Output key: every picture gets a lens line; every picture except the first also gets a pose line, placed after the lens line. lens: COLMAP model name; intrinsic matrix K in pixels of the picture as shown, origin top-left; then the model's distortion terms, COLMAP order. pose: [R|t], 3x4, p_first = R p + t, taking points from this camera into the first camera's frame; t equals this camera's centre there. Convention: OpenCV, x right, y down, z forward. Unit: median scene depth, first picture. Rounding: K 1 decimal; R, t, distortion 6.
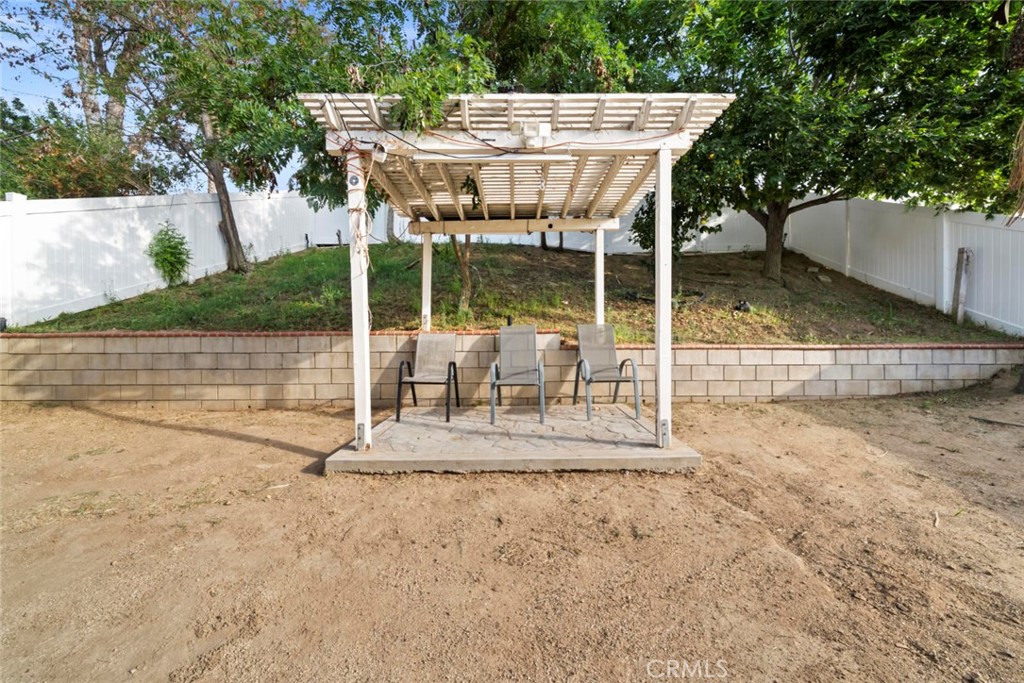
lens RADIAL K [[360.2, 0, 511.7], [0, 360.2, 333.6], [0, 0, 1]] dist [-0.018142, 0.000001]
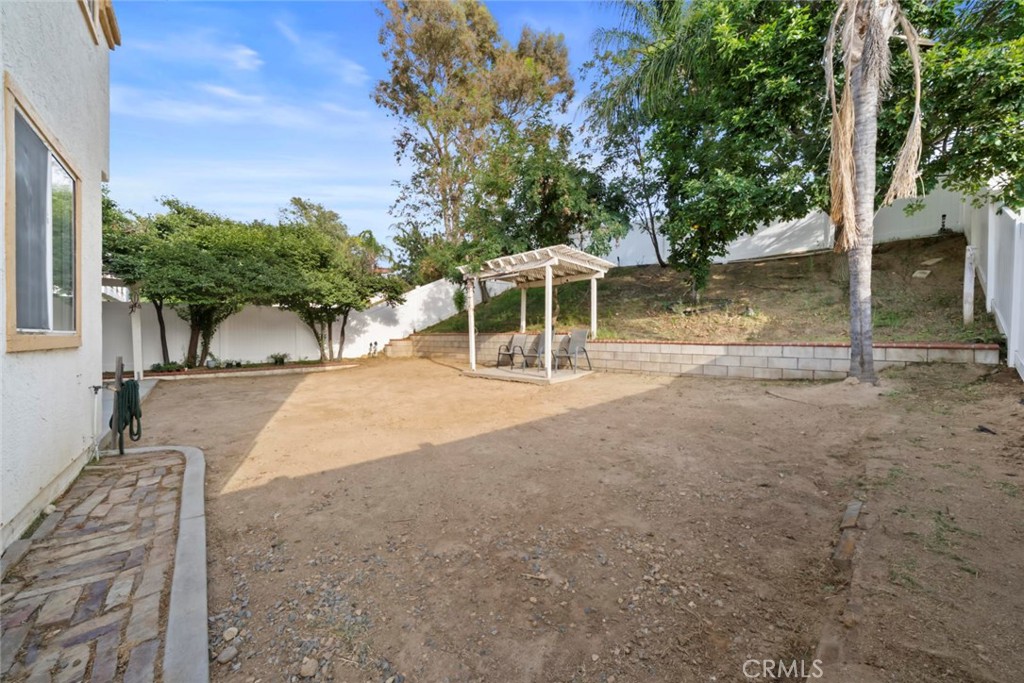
lens RADIAL K [[360.2, 0, 511.7], [0, 360.2, 333.6], [0, 0, 1]] dist [-0.018142, 0.000001]
pose [[0.730195, -0.000219, -0.683239, 1.276755], [0.012459, 0.999838, 0.012995, -0.032914], [0.683125, -0.018001, 0.730079, -0.696809]]
